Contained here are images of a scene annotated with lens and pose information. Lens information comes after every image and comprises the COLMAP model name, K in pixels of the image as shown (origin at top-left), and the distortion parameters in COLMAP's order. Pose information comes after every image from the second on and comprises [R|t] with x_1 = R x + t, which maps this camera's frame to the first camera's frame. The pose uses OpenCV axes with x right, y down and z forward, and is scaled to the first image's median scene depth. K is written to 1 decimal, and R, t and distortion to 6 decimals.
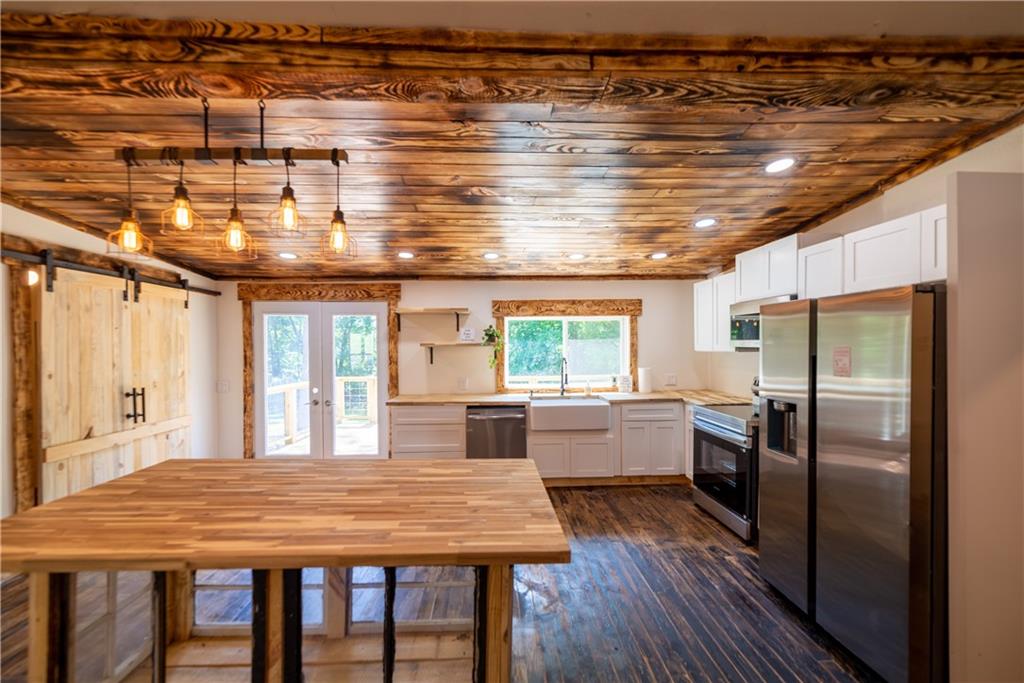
lens RADIAL K [[403.1, 0, 509.7], [0, 403.1, 355.9], [0, 0, 1]] dist [0.001305, 0.000088]
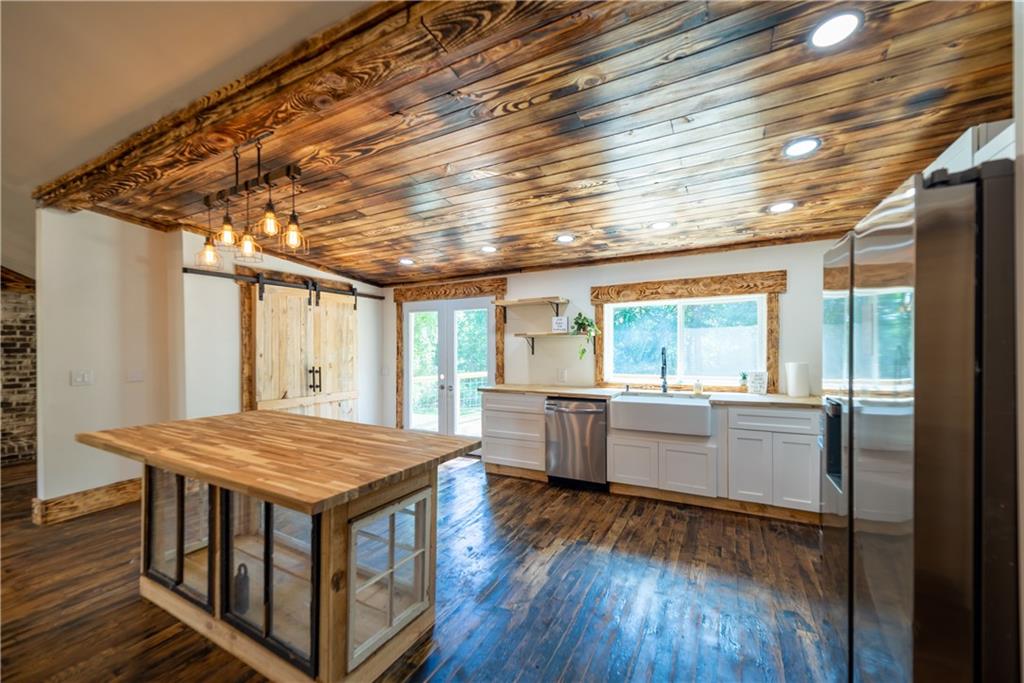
lens RADIAL K [[410.6, 0, 509.2], [0, 410.6, 357.1], [0, 0, 1]] dist [0.001645, 0.000134]
pose [[0.855956, 0.011603, -0.516918, 0.319591], [-0.012550, 0.999920, 0.001662, 0.028194], [0.516896, 0.005065, 0.856033, 0.100525]]
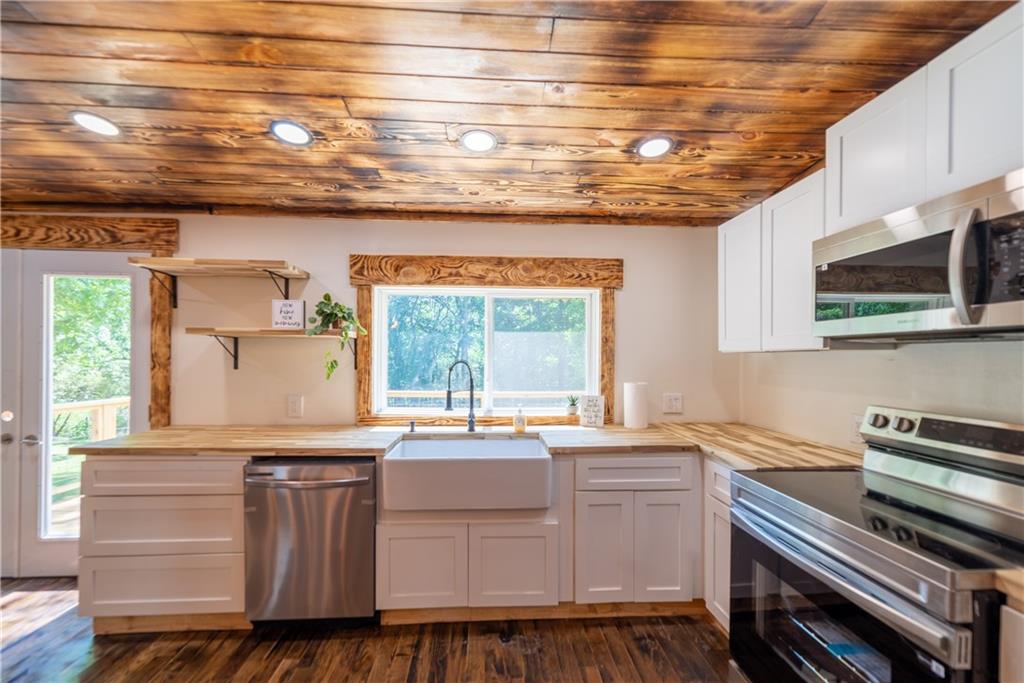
lens RADIAL K [[400.8, 0, 512.5], [0, 400.8, 362.1], [0, 0, 1]] dist [-0.000254, -0.000016]
pose [[0.999735, 0.015069, 0.017381, 0.188489], [-0.014782, 0.999754, -0.016513, 0.015217], [-0.017625, 0.016252, 0.999713, 0.506877]]
